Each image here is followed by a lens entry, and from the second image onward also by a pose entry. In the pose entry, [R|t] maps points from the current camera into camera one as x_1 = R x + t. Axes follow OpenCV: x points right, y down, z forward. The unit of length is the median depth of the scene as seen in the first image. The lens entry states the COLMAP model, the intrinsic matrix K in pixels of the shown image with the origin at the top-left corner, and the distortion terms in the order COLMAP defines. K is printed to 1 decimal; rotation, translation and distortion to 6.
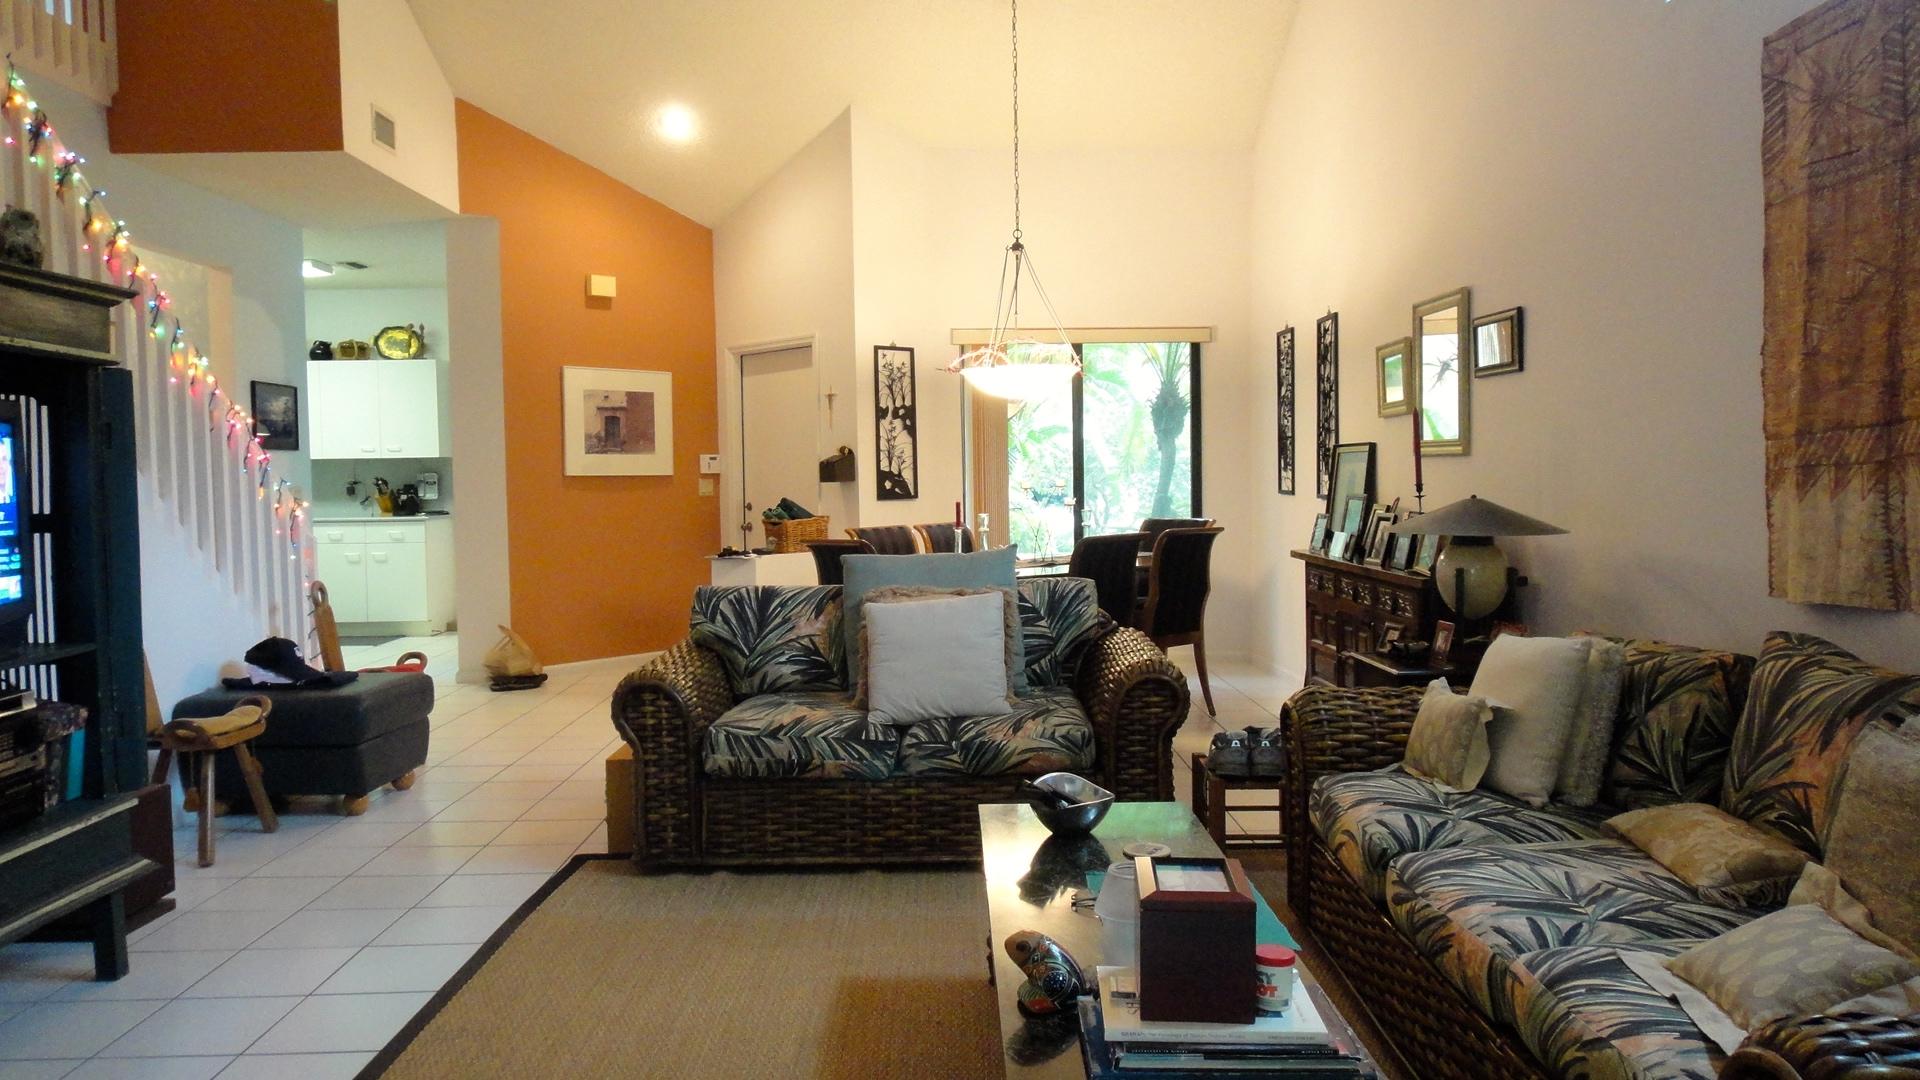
lens RADIAL K [[1343.6, 0, 954.8], [0, 1343.6, 539.9], [0, 0, 1]] dist [0.001339, 0.001618]
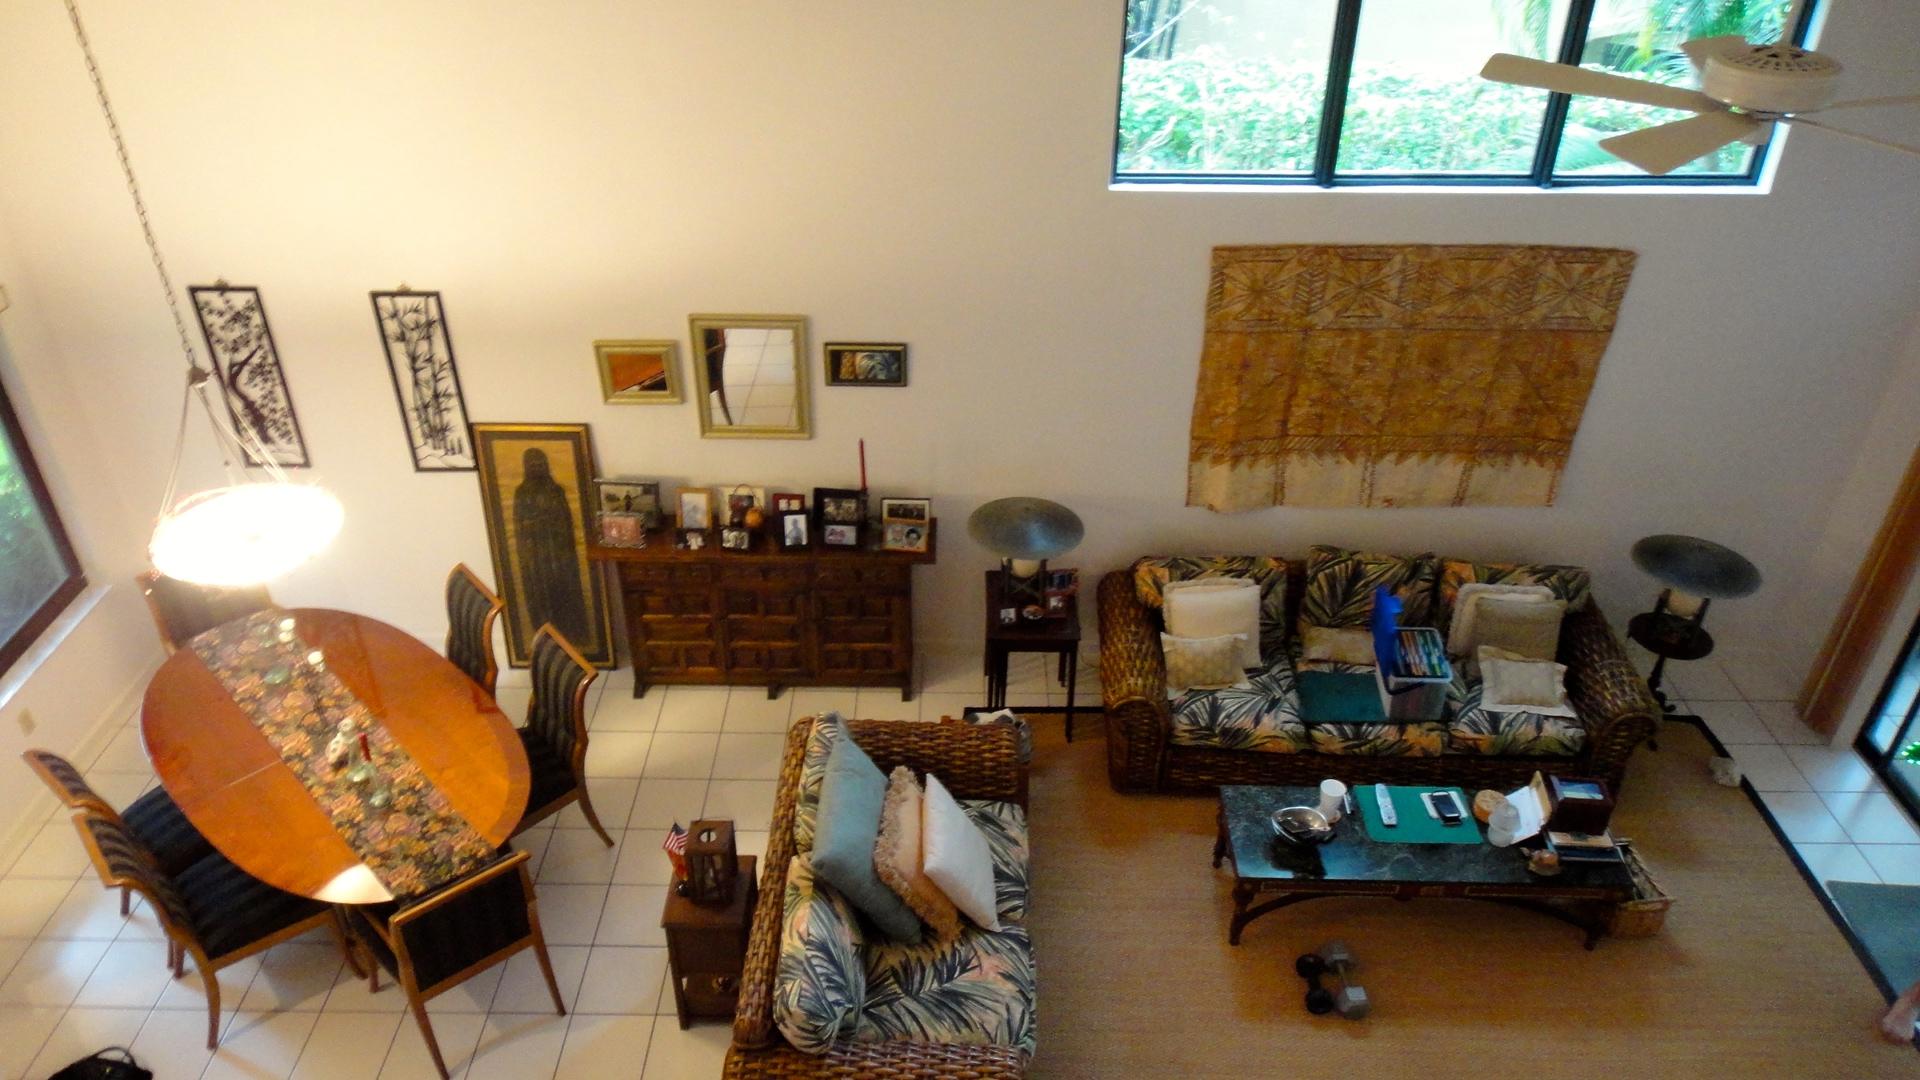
lens RADIAL K [[1343.6, 0, 955.9], [0, 1343.6, 534.4], [0, 0, 1]] dist [0.001339, 0.001618]
pose [[0.019044, -0.537990, 0.842736, -1.183861], [0.037170, 0.842687, 0.537119, -1.077657], [-0.999127, 0.021096, 0.036045, 1.350158]]
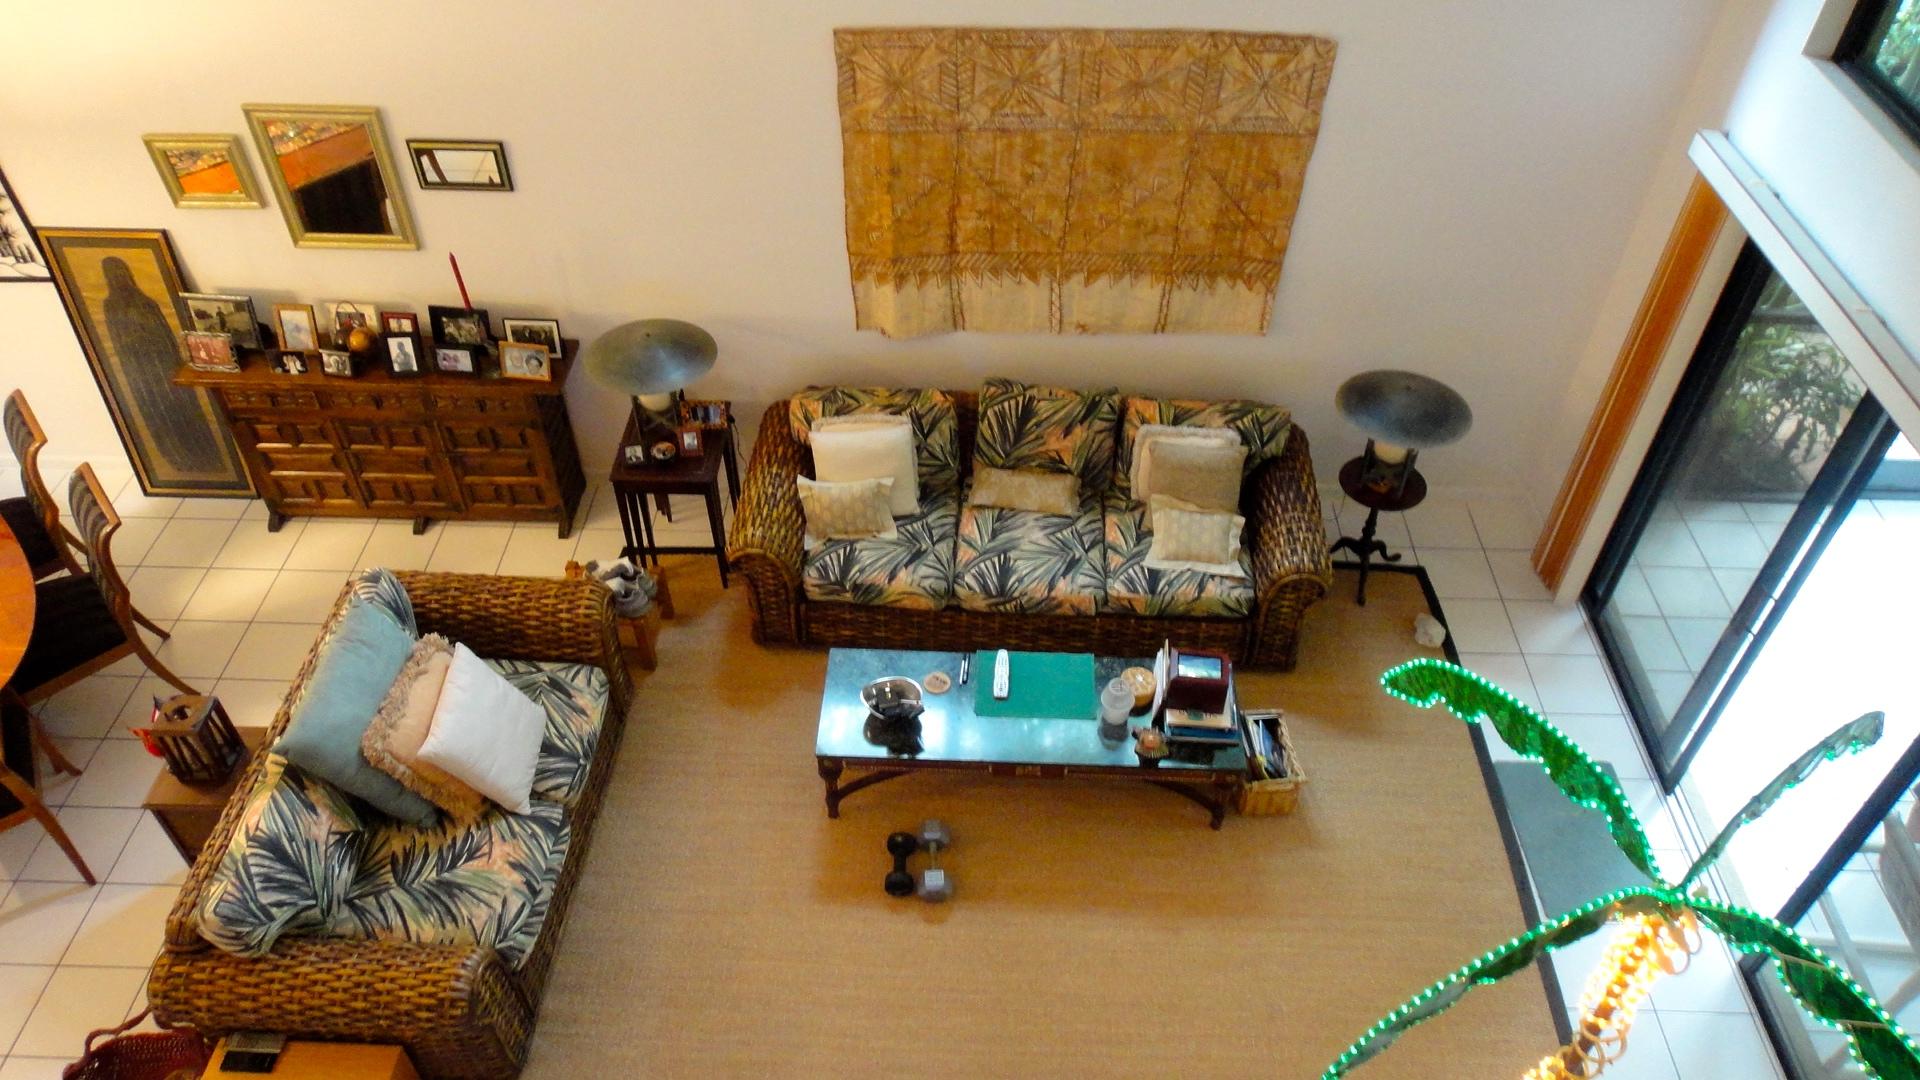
lens RADIAL K [[1343.6, 0, 965.5], [0, 1343.6, 536.4], [0, 0, 1]] dist [0.001339, 0.001618]
pose [[0.039505, -0.675994, 0.735847, -0.949466], [0.036771, 0.736907, 0.674993, -1.020555], [-0.998543, 0.000392, 0.053968, 0.805173]]
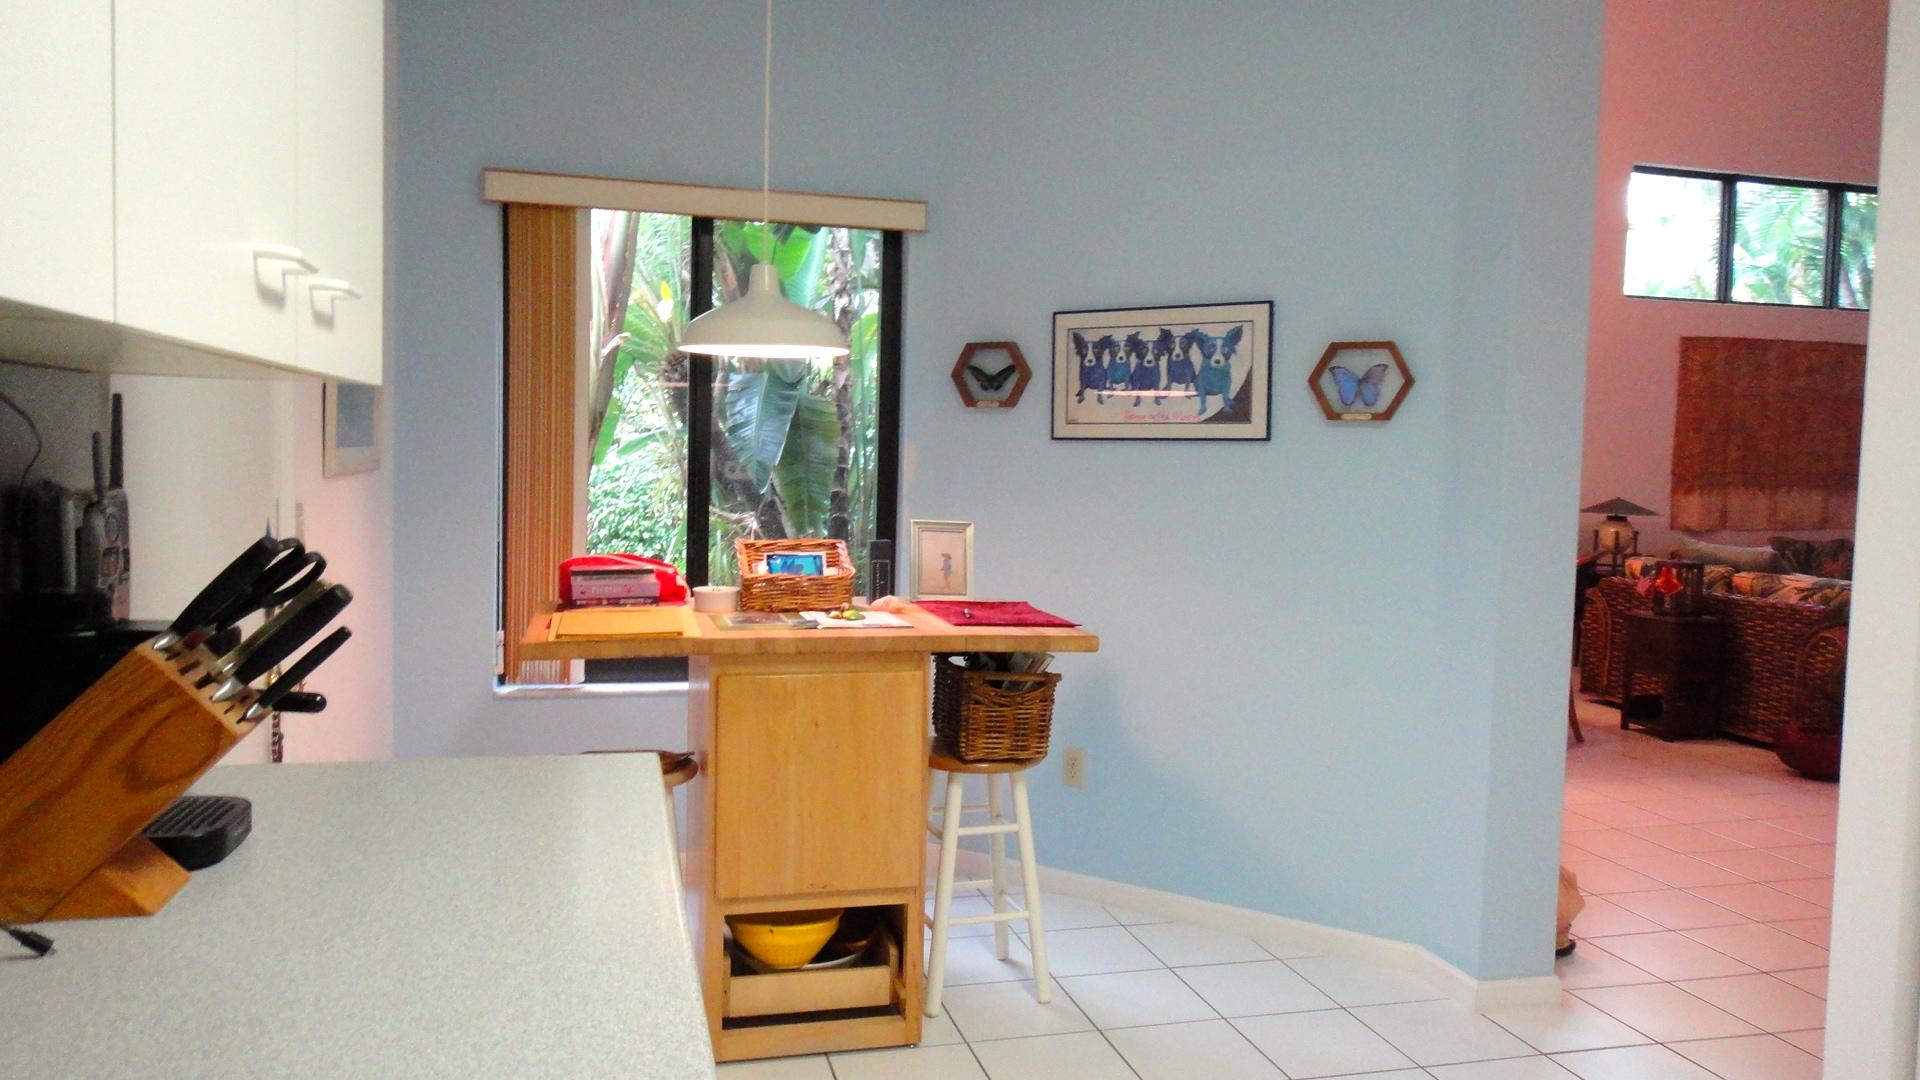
lens RADIAL K [[1343.6, 0, 951.4], [0, 1343.6, 537.9], [0, 0, 1]] dist [0.001339, 0.001618]
pose [[-0.239191, -0.061563, 0.969019, -1.917771], [0.030238, 0.997032, 0.070807, -0.204099], [-0.970502, 0.046237, -0.236619, 3.362611]]
